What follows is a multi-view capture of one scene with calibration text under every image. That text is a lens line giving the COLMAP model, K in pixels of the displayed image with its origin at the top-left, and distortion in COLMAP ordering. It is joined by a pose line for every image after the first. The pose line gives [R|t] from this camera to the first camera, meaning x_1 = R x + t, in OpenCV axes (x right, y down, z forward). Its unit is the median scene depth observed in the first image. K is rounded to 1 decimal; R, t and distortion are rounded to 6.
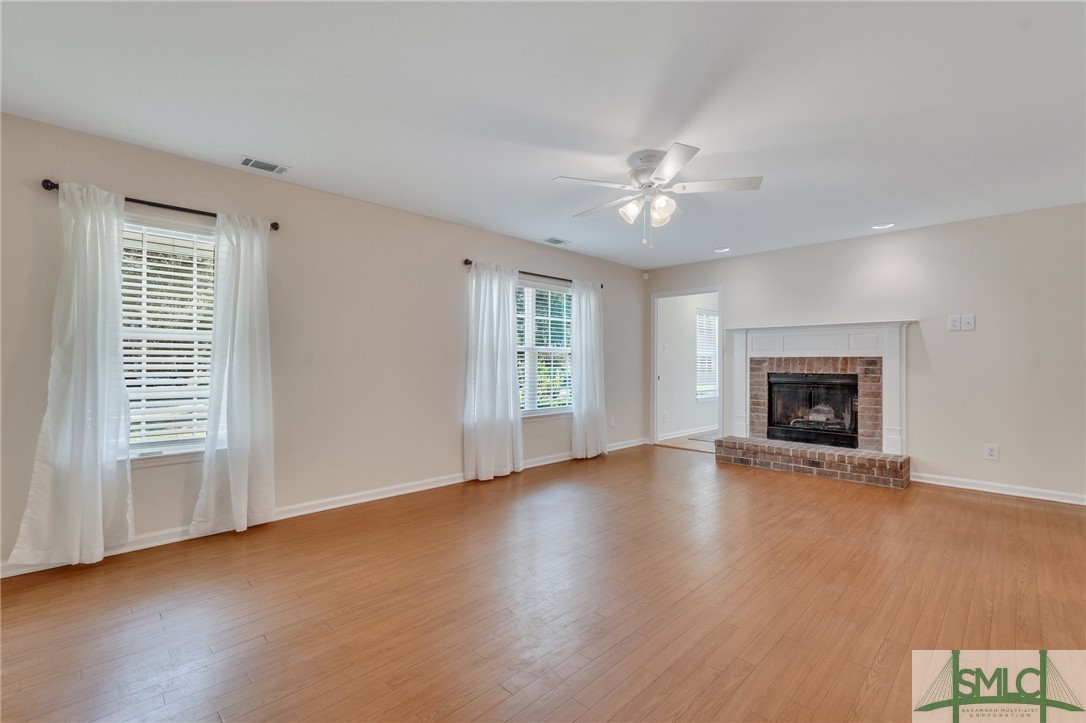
lens RADIAL K [[479.9, 0, 555.0], [0, 479.9, 360.2], [0, 0, 1]] dist [0.015367, 0.000351]
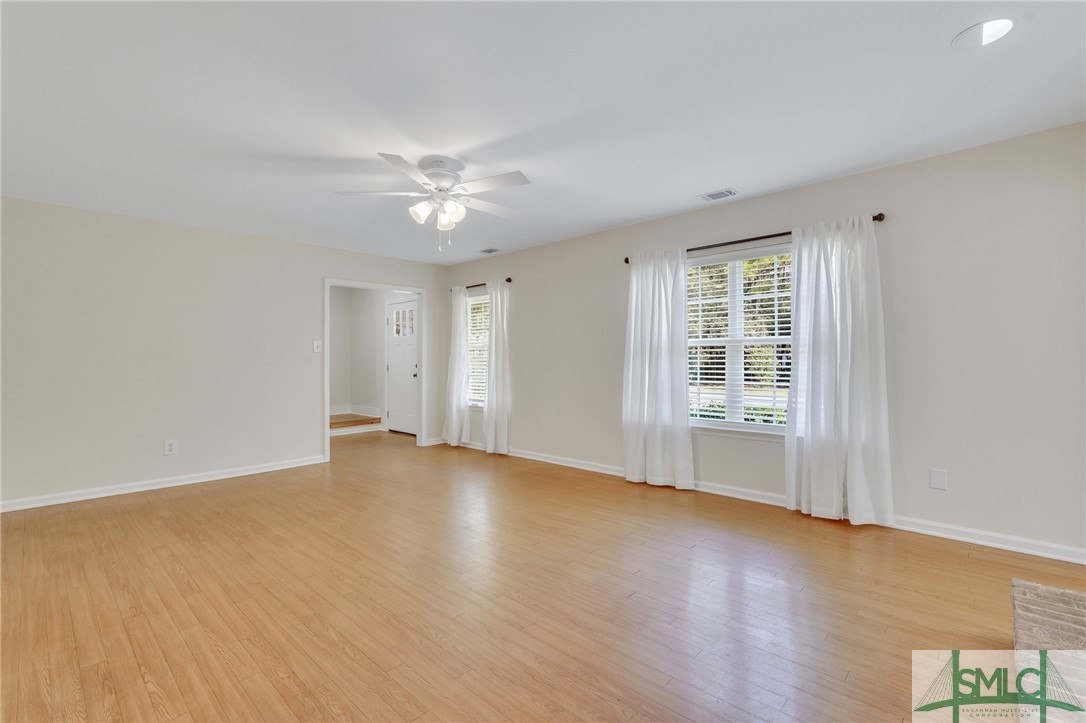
lens RADIAL K [[479.3, 0, 543.0], [0, 479.3, 361.5], [0, 0, 1]] dist [-0.001750, 0.000096]
pose [[0.011166, -0.004426, -0.999928, 0.739256], [0.013549, 0.999899, -0.004275, 0.008500], [0.999846, -0.013500, 0.011225, 0.724690]]
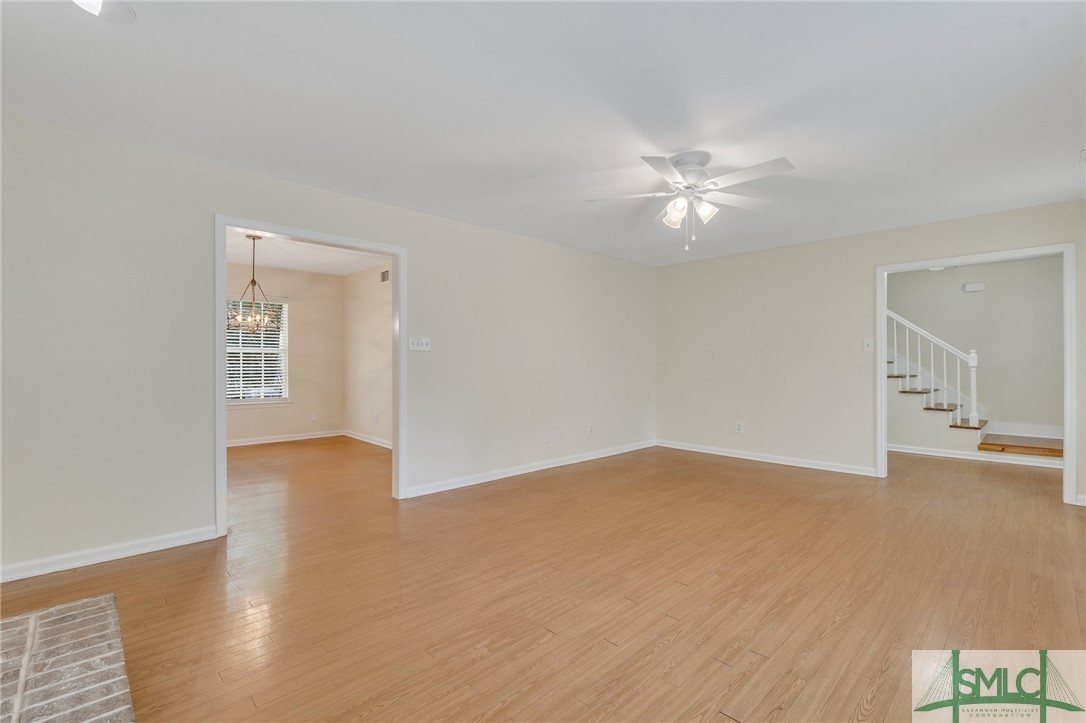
lens RADIAL K [[487.9, 0, 555.8], [0, 487.9, 362.7], [0, 0, 1]] dist [0.003077, 0.000223]
pose [[-0.999843, -0.005265, 0.016896, 0.274492], [-0.005359, 0.999970, -0.005533, 0.007499], [-0.016867, -0.005623, -0.999842, 1.218286]]
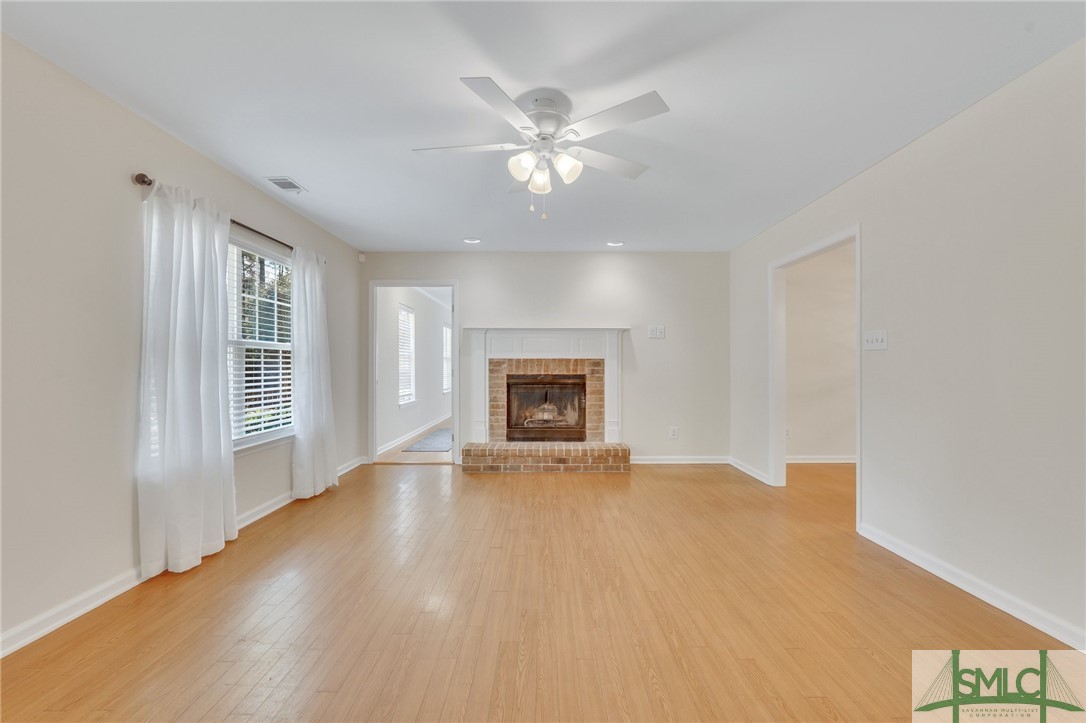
lens RADIAL K [[490.1, 0, 543.9], [0, 490.1, 369.4], [0, 0, 1]] dist [0.003291, 0.000607]
pose [[0.721194, -0.008811, 0.692677, -0.215835], [-0.002134, 0.999886, 0.014940, 0.000876], [-0.692730, -0.012252, 0.721093, 0.251460]]
